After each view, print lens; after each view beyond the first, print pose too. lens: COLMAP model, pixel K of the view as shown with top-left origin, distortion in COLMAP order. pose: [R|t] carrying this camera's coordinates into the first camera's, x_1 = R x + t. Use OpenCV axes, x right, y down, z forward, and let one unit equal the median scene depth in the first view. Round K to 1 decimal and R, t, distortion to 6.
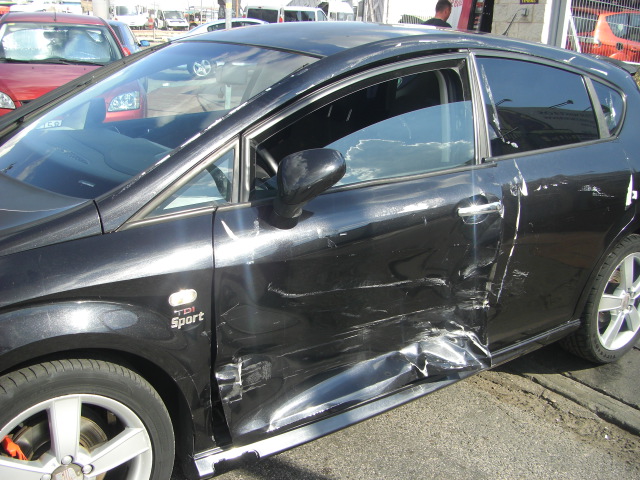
lens RADIAL K [[734.0, 0, 307.5], [0, 734.0, 239.9], [0, 0, 1]] dist [-0.145664, 0.027202]
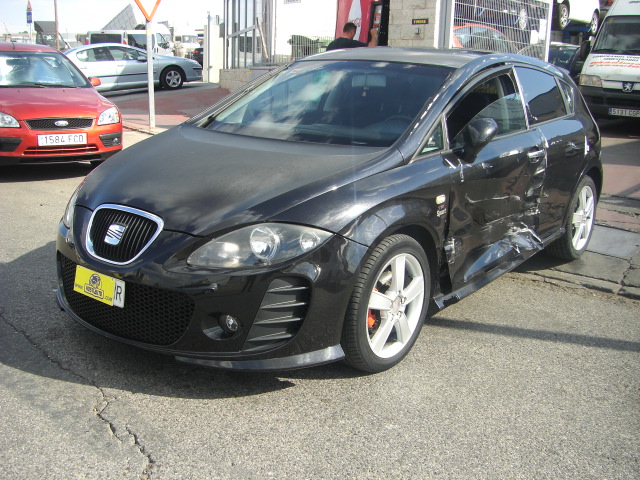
lens RADIAL K [[744.7, 0, 292.9], [0, 744.7, 241.0], [0, 0, 1]] dist [-0.175899, 0.004400]
pose [[0.967350, -0.086281, 0.238306, -0.688366], [0.092209, 0.995644, -0.013818, 0.123032], [-0.236076, 0.035341, 0.971092, -0.491493]]
